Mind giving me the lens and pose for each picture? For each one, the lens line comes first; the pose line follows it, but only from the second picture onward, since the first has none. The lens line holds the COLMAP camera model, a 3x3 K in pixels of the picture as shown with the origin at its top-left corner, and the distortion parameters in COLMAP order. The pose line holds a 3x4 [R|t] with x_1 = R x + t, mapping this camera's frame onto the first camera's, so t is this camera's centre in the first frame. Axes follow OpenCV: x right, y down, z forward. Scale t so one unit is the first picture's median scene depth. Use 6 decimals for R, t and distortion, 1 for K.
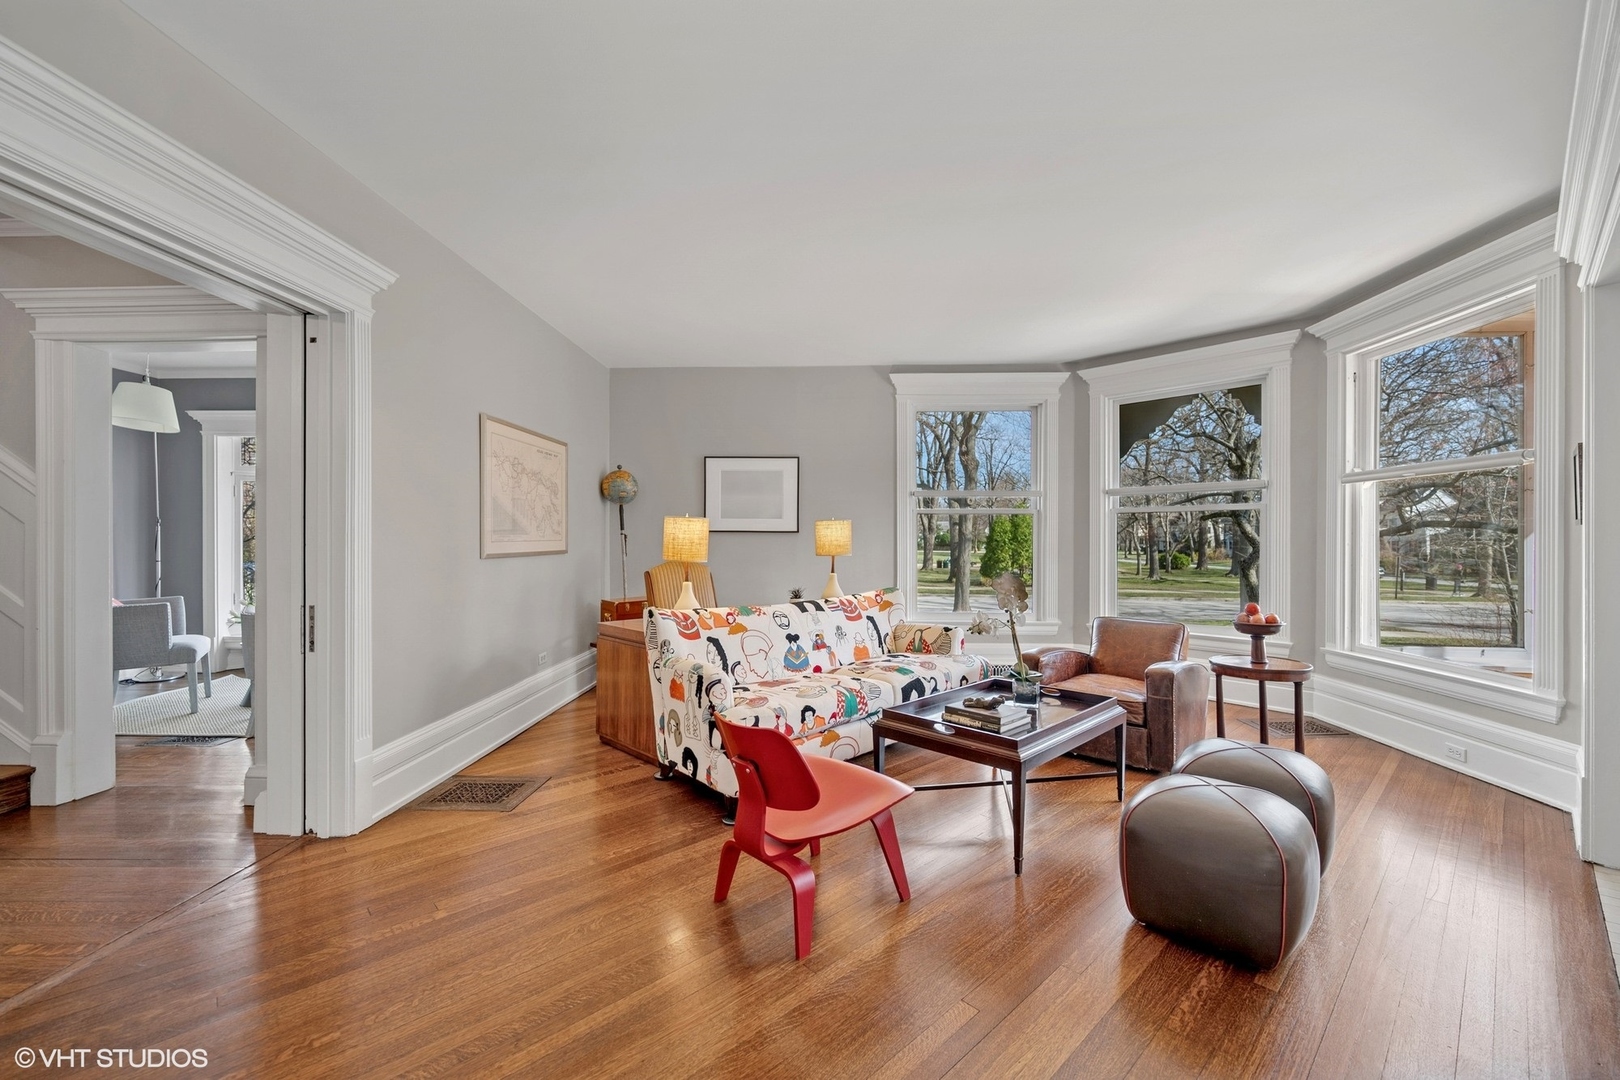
lens RADIAL K [[648.4, 0, 808.4], [0, 648.4, 538.7], [0, 0, 1]] dist [0.008574, -0.000921]
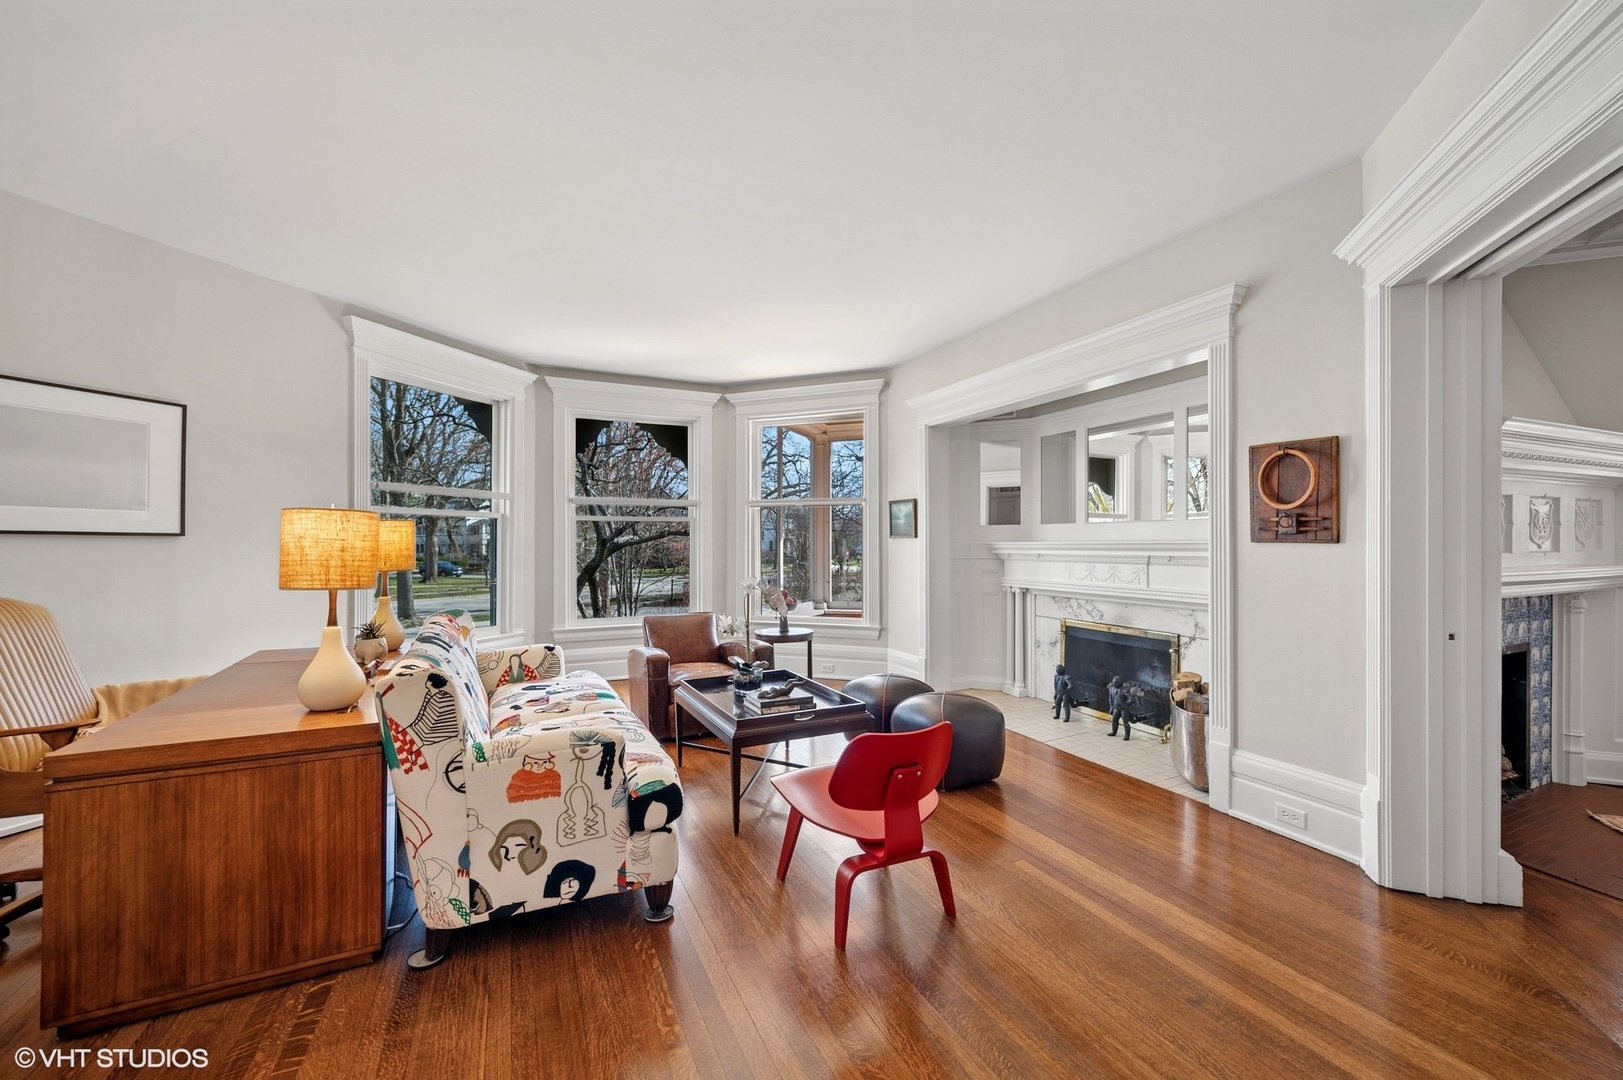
lens RADIAL K [[648.5, 0, 811.7], [0, 648.5, 544.6], [0, 0, 1]] dist [-0.000506, 0.000007]
pose [[0.329233, -0.002530, 0.944245, -0.500122], [0.000452, 0.999997, 0.002522, -0.003632], [-0.944248, -0.000403, 0.329233, 0.370886]]
